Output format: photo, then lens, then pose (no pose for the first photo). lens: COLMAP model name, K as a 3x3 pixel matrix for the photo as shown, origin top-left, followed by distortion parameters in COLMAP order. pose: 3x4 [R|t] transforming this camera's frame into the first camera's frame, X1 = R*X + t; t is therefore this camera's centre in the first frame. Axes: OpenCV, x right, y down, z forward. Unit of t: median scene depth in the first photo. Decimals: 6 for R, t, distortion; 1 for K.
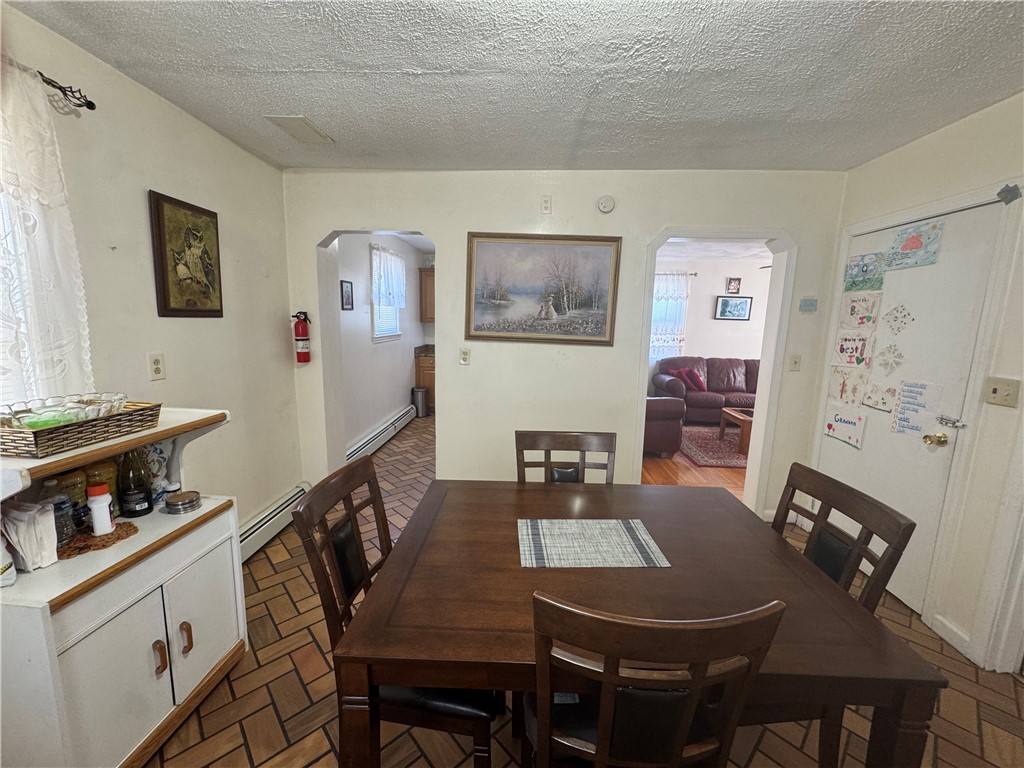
lens RADIAL K [[408.1, 0, 513.1], [0, 408.1, 383.7], [0, 0, 1]] dist [-0.002717, 0.000839]
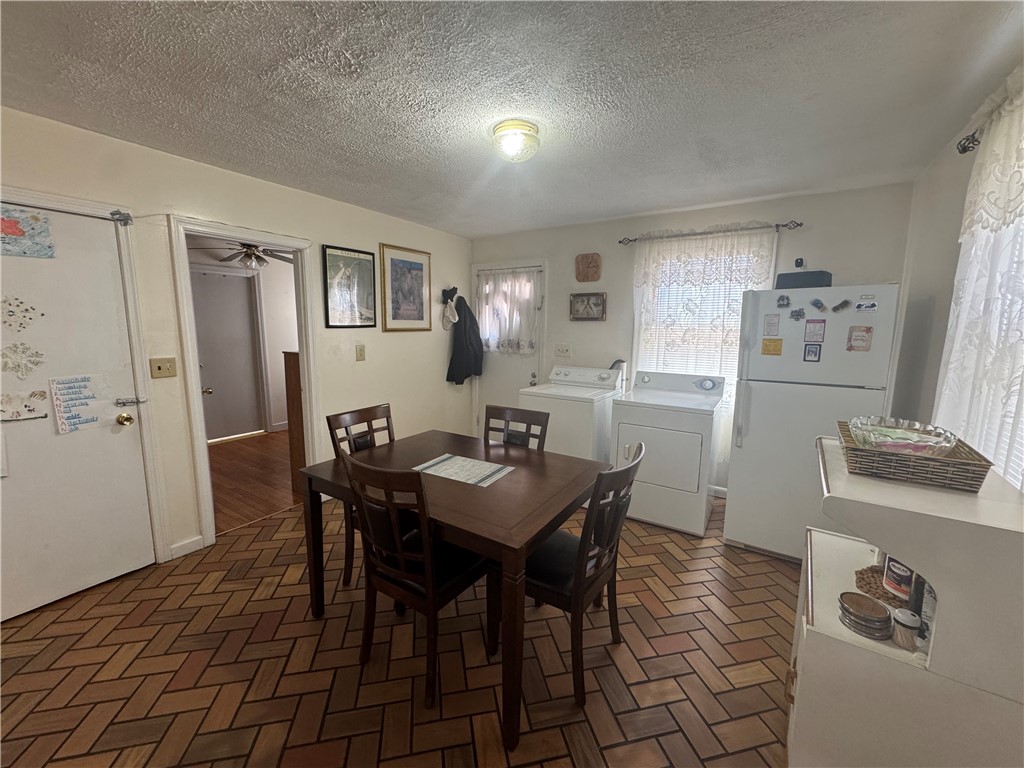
lens RADIAL K [[408.1, 0, 510.8], [0, 408.1, 384.3], [0, 0, 1]] dist [-0.002717, 0.000839]
pose [[-0.862870, -0.105125, 0.494373, -0.464323], [0.049475, 0.955865, 0.289612, -0.239770], [-0.502999, 0.274357, -0.819585, 1.370354]]
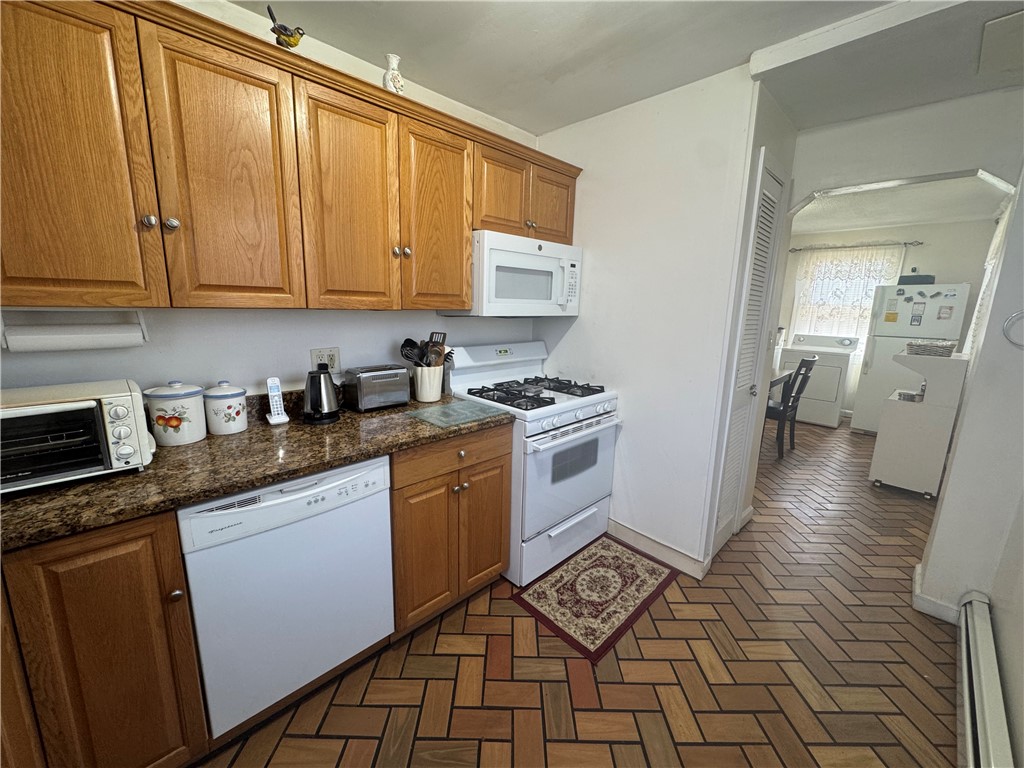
lens RADIAL K [[408.1, 0, 513.6], [0, 408.1, 382.5], [0, 0, 1]] dist [-0.002717, 0.000839]
pose [[-0.733106, -0.174020, 0.657474, -0.525218], [0.060973, 0.946002, 0.318374, -0.415228], [-0.677375, 0.273491, -0.682910, 2.691487]]
